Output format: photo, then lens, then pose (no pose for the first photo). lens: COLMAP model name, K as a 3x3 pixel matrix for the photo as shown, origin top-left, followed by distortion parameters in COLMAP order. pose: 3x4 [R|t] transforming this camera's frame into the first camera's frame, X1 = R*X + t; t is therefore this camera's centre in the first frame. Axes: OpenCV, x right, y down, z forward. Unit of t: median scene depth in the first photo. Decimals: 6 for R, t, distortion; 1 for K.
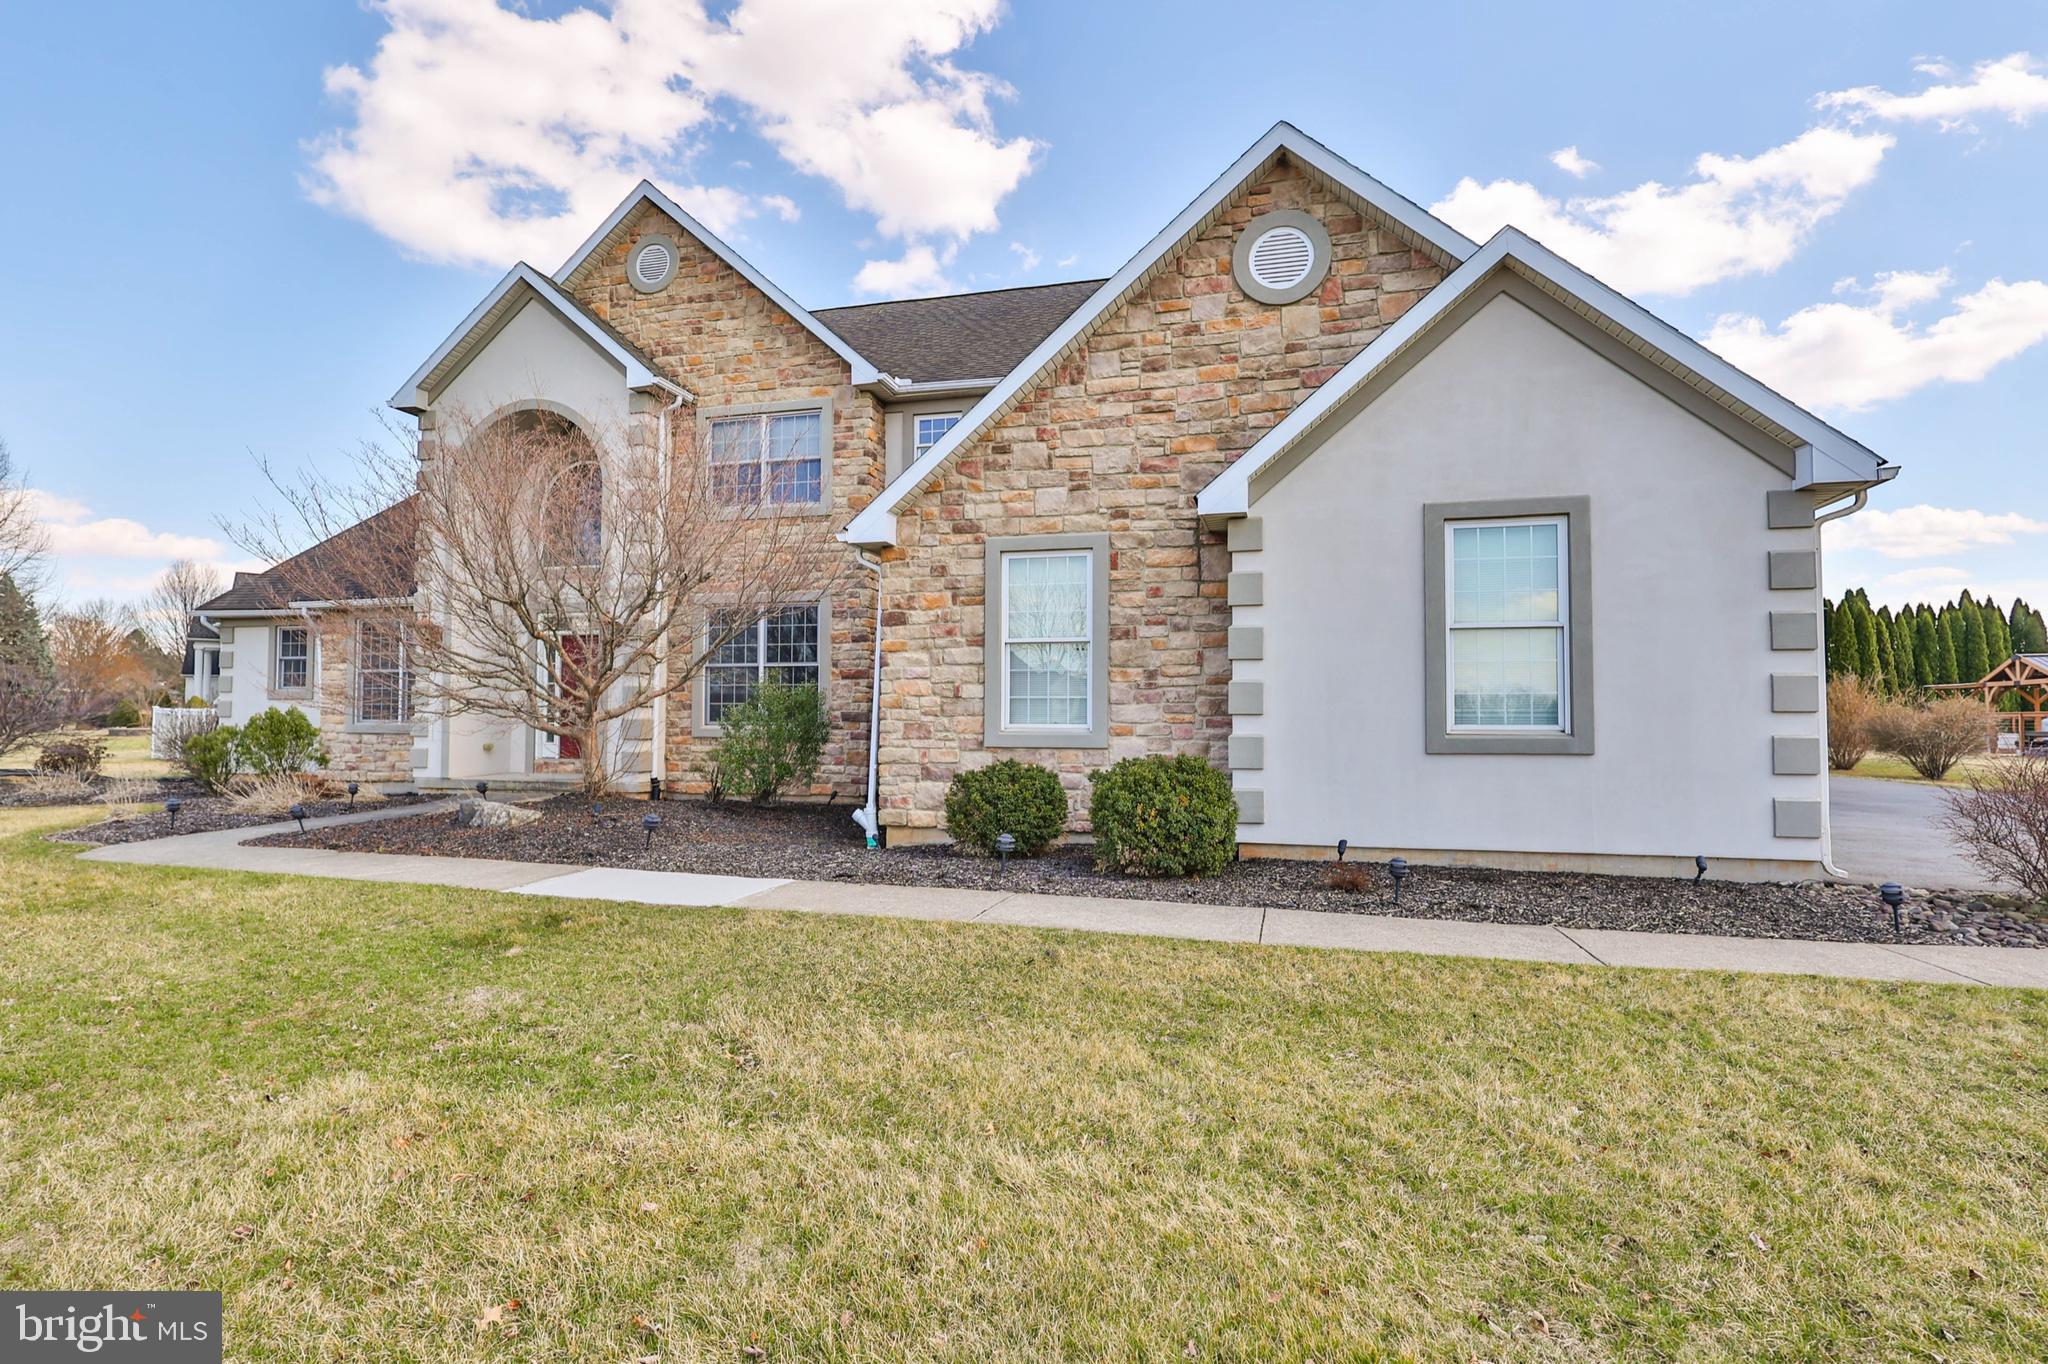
lens RADIAL K [[1016.5, 0, 1018.6], [0, 1016.5, 661.9], [0, 0, 1]] dist [-0.002211, 0.000274]
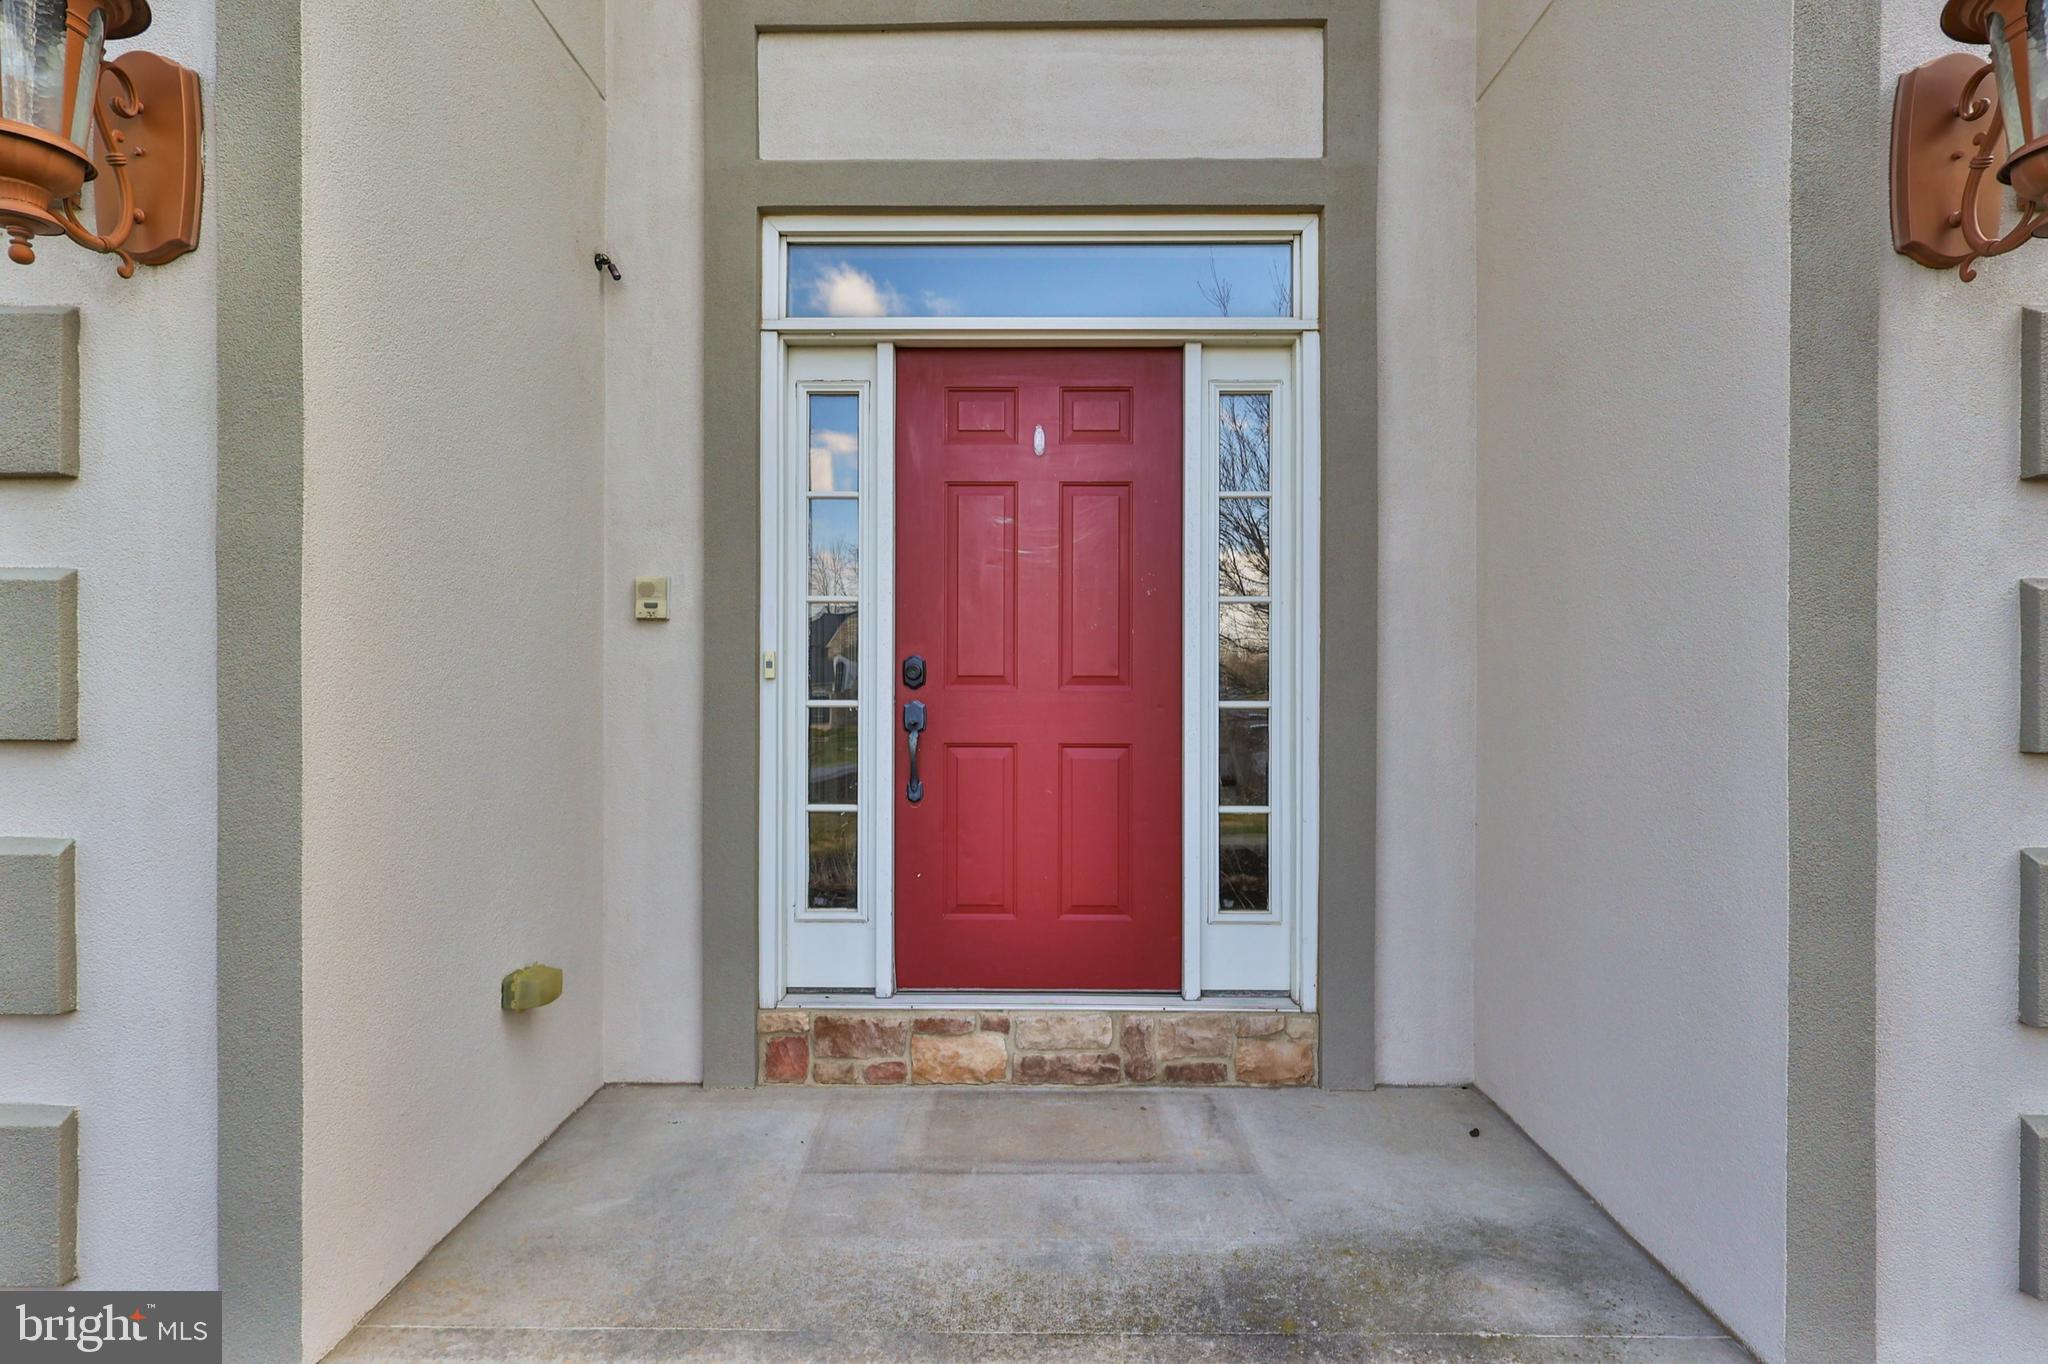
lens RADIAL K [[1013.6, 0, 979.6], [0, 1013.6, 684.1], [0, 0, 1]] dist [-0.004141, 0.005175]
pose [[0.967769, 0.000717, 0.251840, -0.772023], [-0.010583, 0.999229, 0.037821, 0.047618], [-0.251618, -0.039267, 0.967030, 1.299407]]
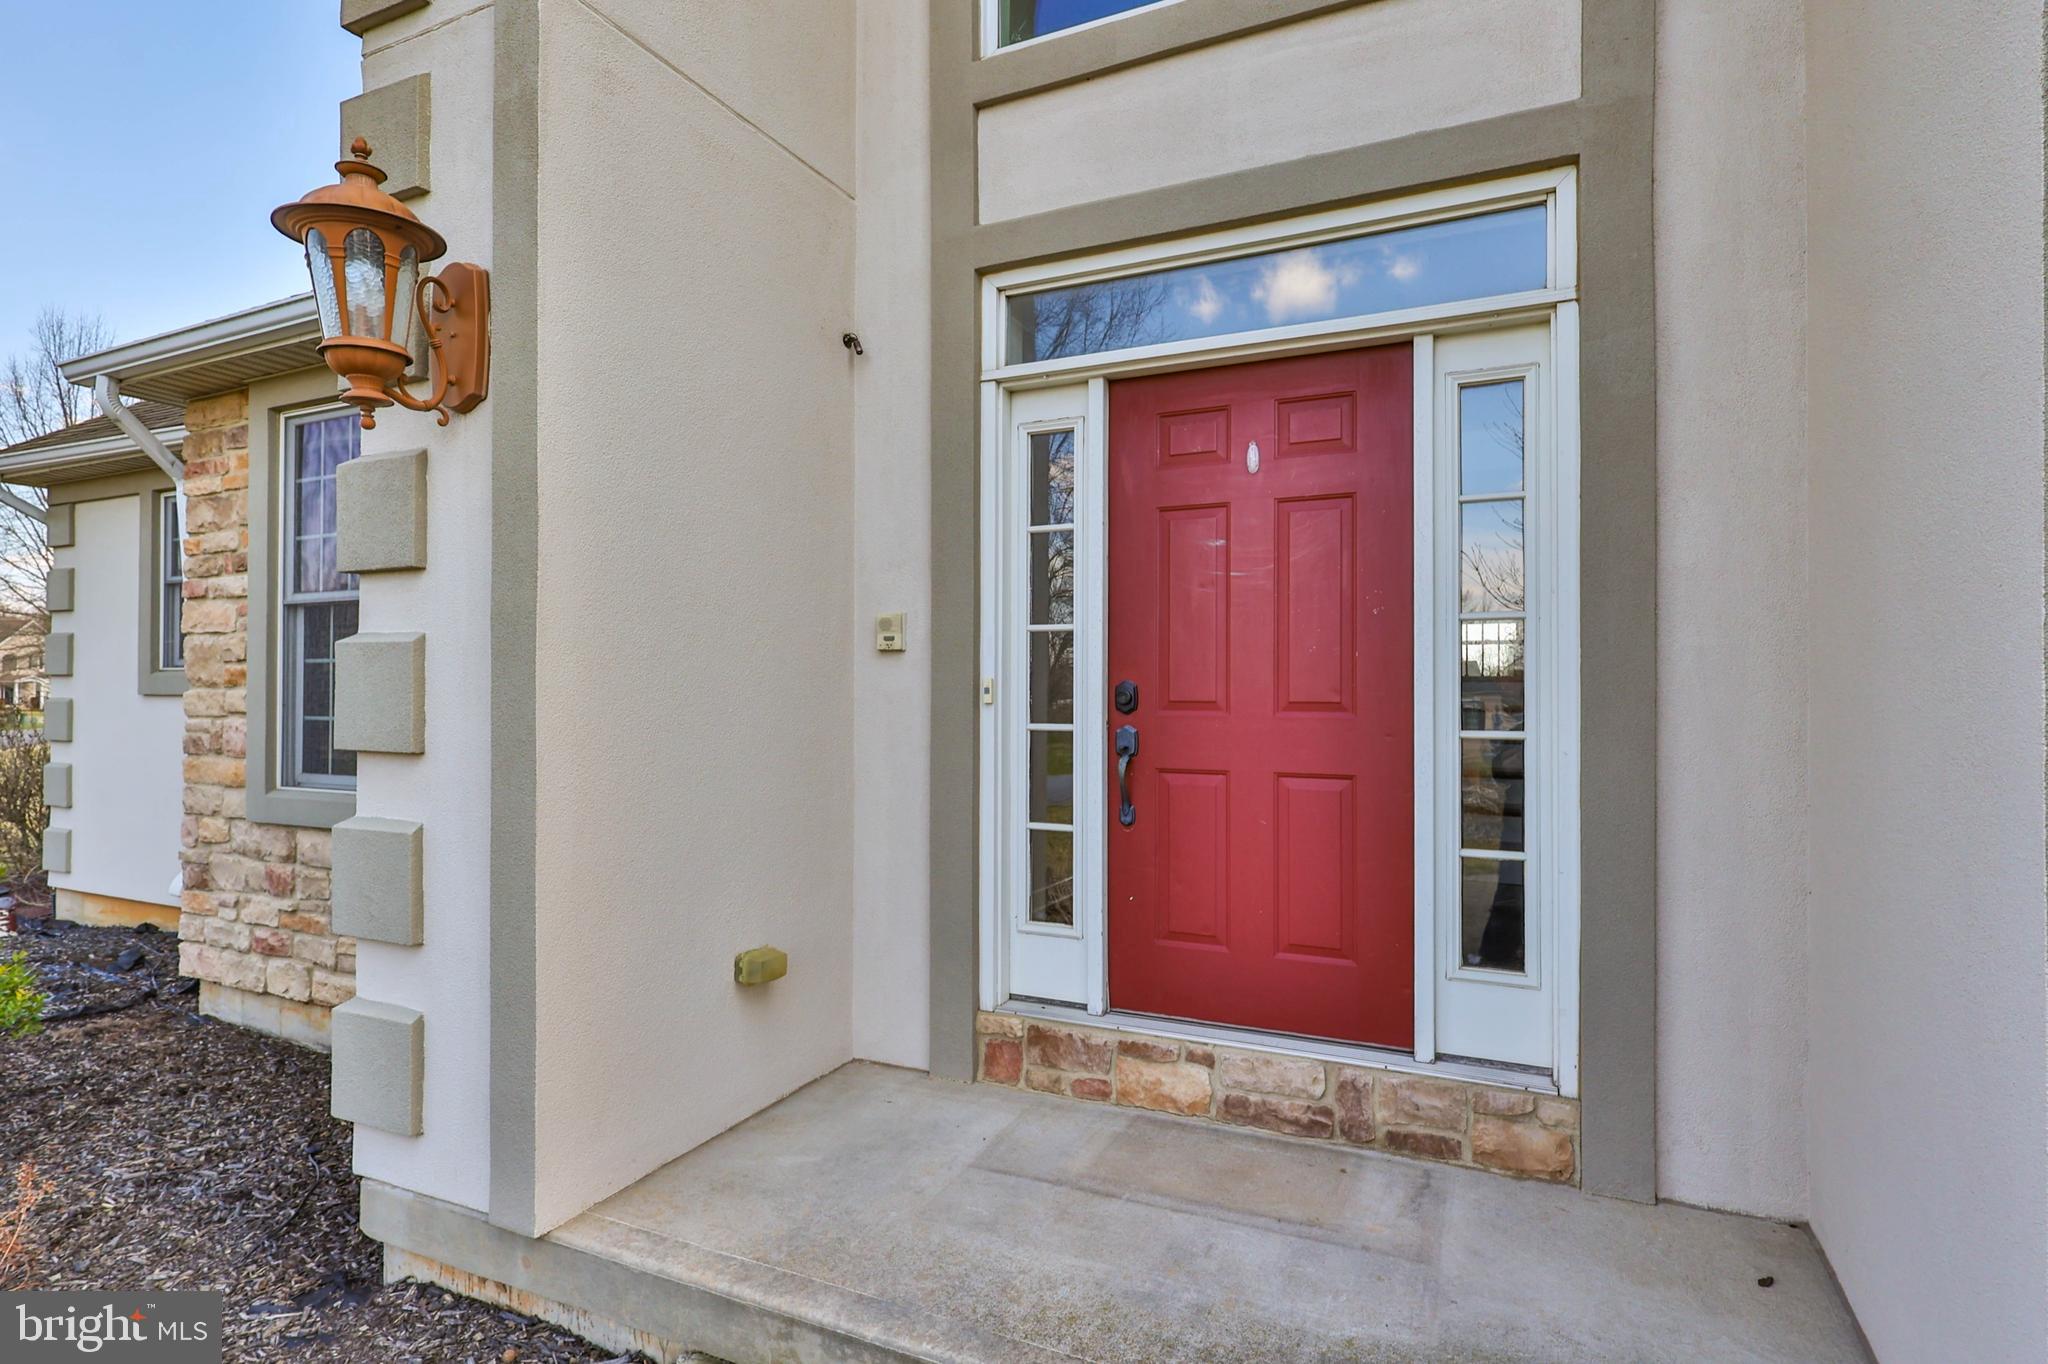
lens RADIAL K [[1013.6, 0, 979.6], [0, 1013.6, 684.1], [0, 0, 1]] dist [-0.004141, 0.005175]
pose [[0.985820, -0.000277, -0.167805, -0.707081], [0.005369, 0.999539, 0.029889, 0.042275], [0.167719, -0.030366, 0.985367, 1.287206]]
